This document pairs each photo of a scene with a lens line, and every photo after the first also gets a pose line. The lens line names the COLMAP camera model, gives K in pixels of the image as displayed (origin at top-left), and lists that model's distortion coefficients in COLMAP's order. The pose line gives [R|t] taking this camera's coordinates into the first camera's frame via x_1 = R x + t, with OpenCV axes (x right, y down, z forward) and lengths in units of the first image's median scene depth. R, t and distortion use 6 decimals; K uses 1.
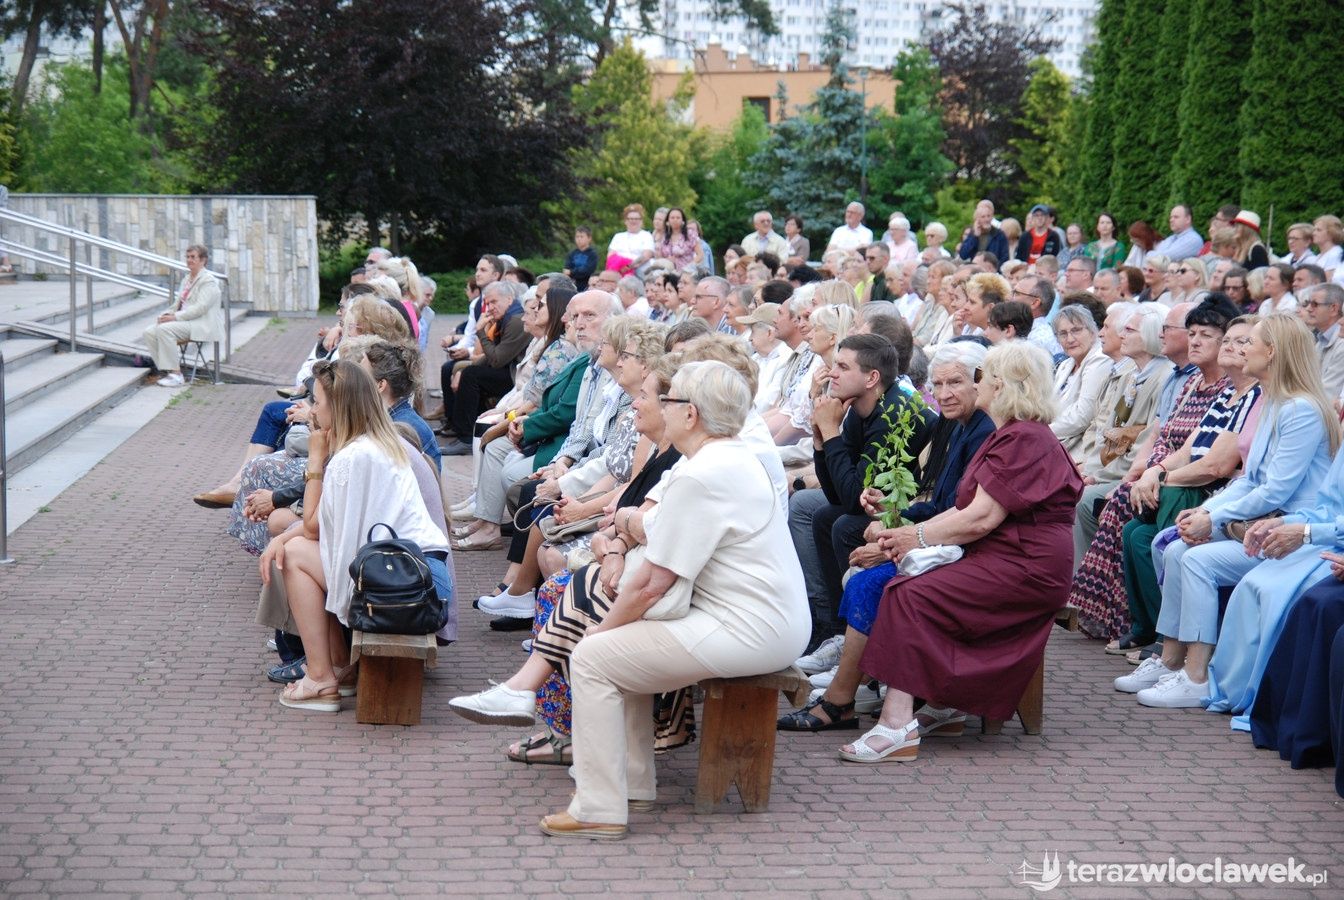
lens RADIAL K [[2753.0, 0, 667.8], [0, 2753.0, 455.8], [0, 0, 1]] dist [0.226872, 0.234420]
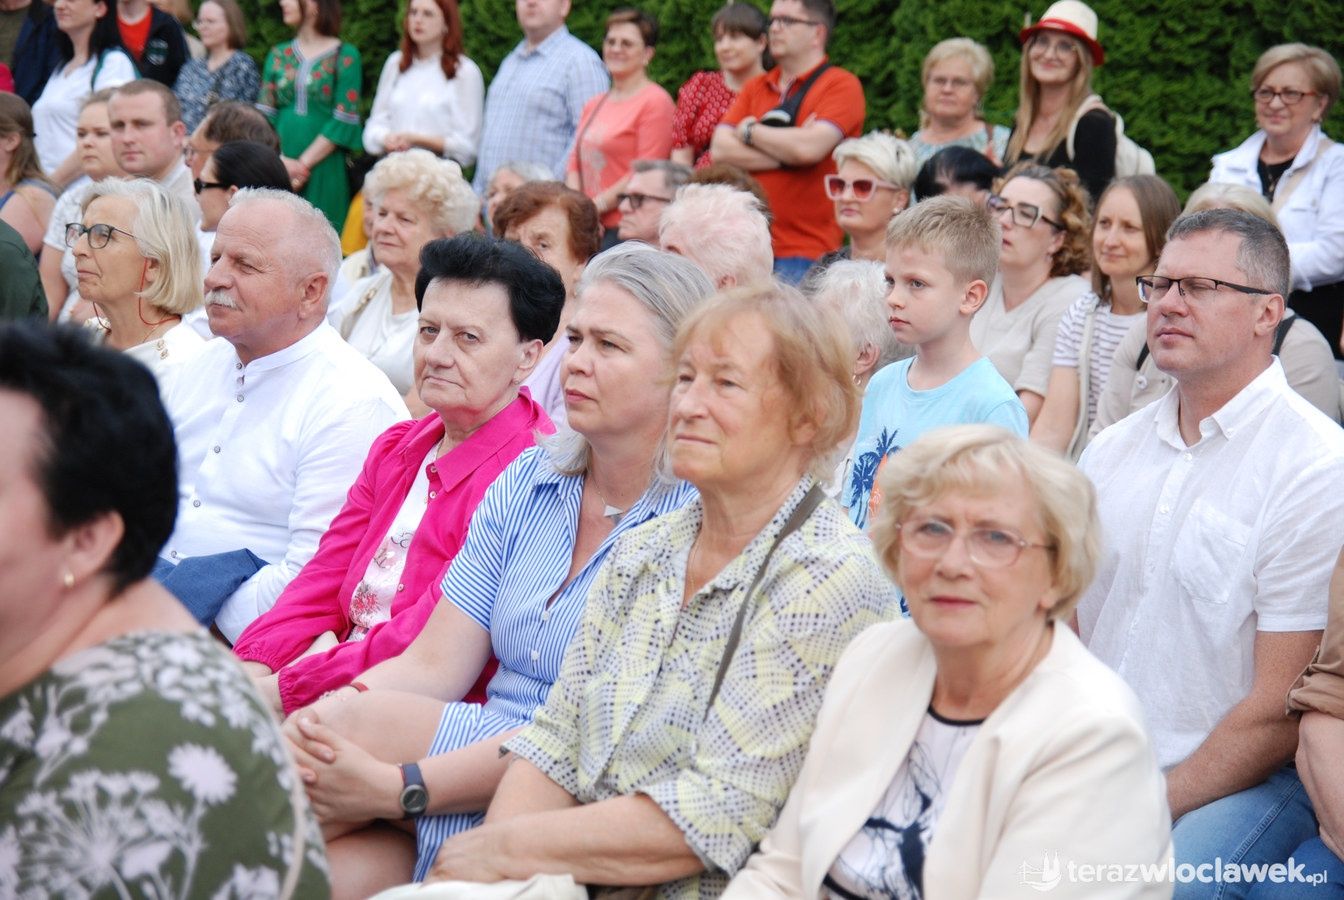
lens RADIAL K [[2753.0, 0, 667.8], [0, 2753.0, 455.8], [0, 0, 1]] dist [0.226872, 0.234420]
pose [[0.888580, -0.045530, 0.456457, 0.014560], [0.006406, 0.996197, 0.086895, -0.048577], [-0.458677, -0.074289, 0.885492, 0.563331]]
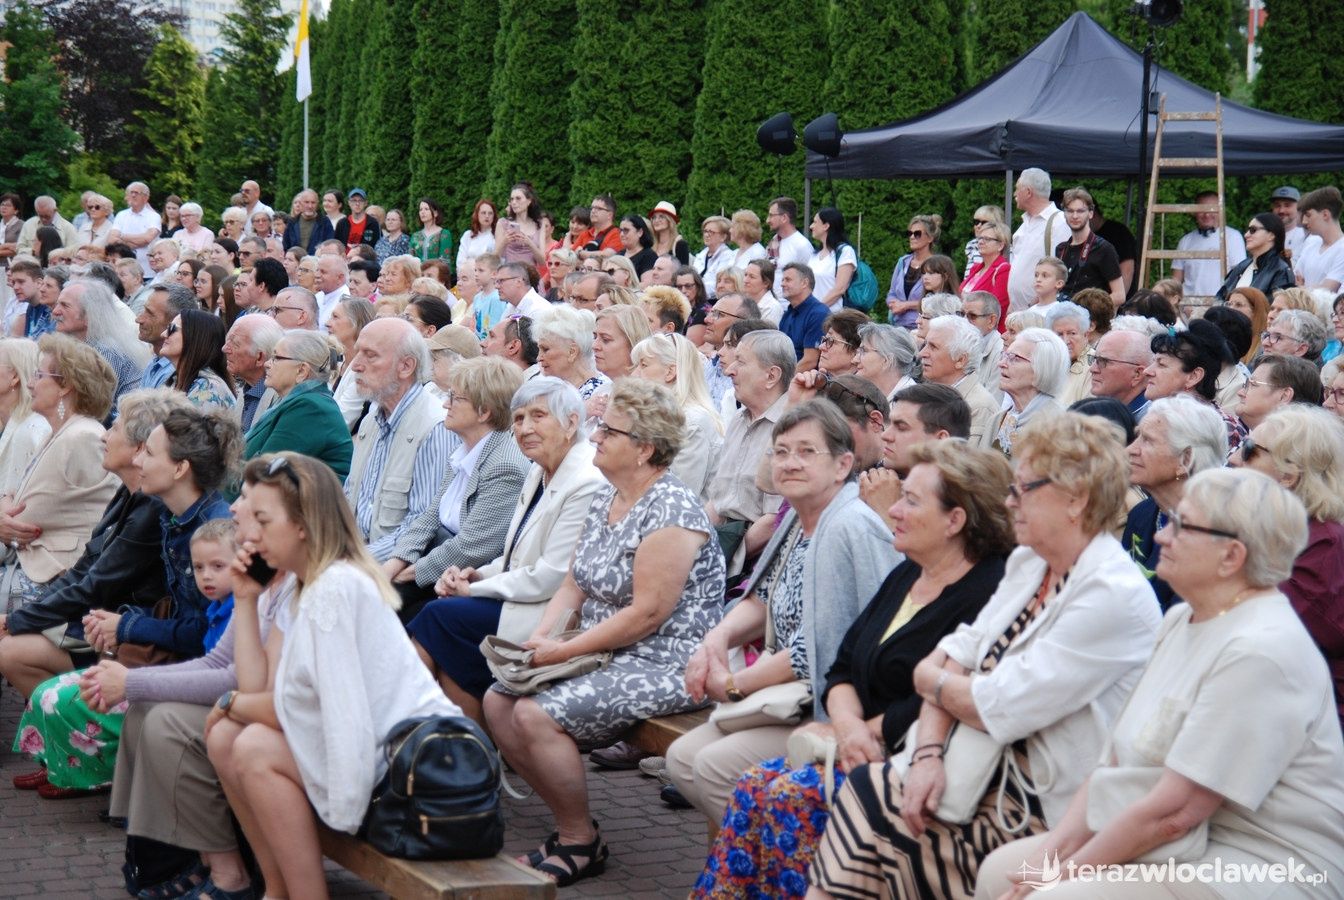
lens RADIAL K [[2753.0, 0, 667.8], [0, 2753.0, 455.8], [0, 0, 1]] dist [0.226872, 0.234420]
pose [[0.937956, -0.028906, 0.345547, -0.081336], [0.025477, 0.999571, 0.014461, -0.012354], [-0.345817, -0.004760, 0.938290, 0.100469]]
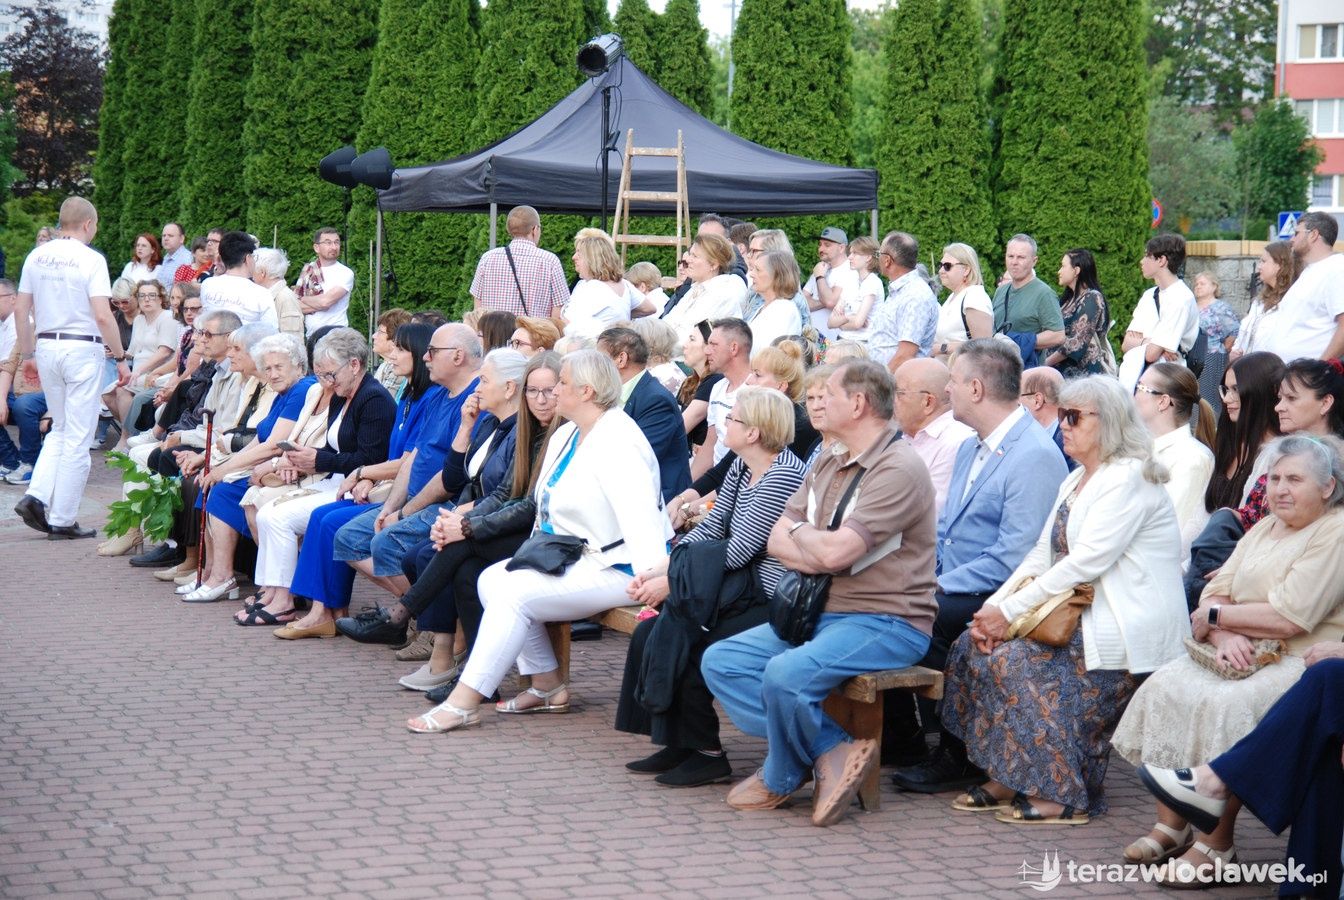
lens RADIAL K [[2753.0, 0, 667.8], [0, 2753.0, 455.8], [0, 0, 1]] dist [0.226872, 0.234420]
pose [[0.953720, -0.008398, 0.300580, 0.049566], [0.010292, 0.999936, -0.004720, -0.003241], [-0.300521, 0.007595, 0.953745, 0.032757]]
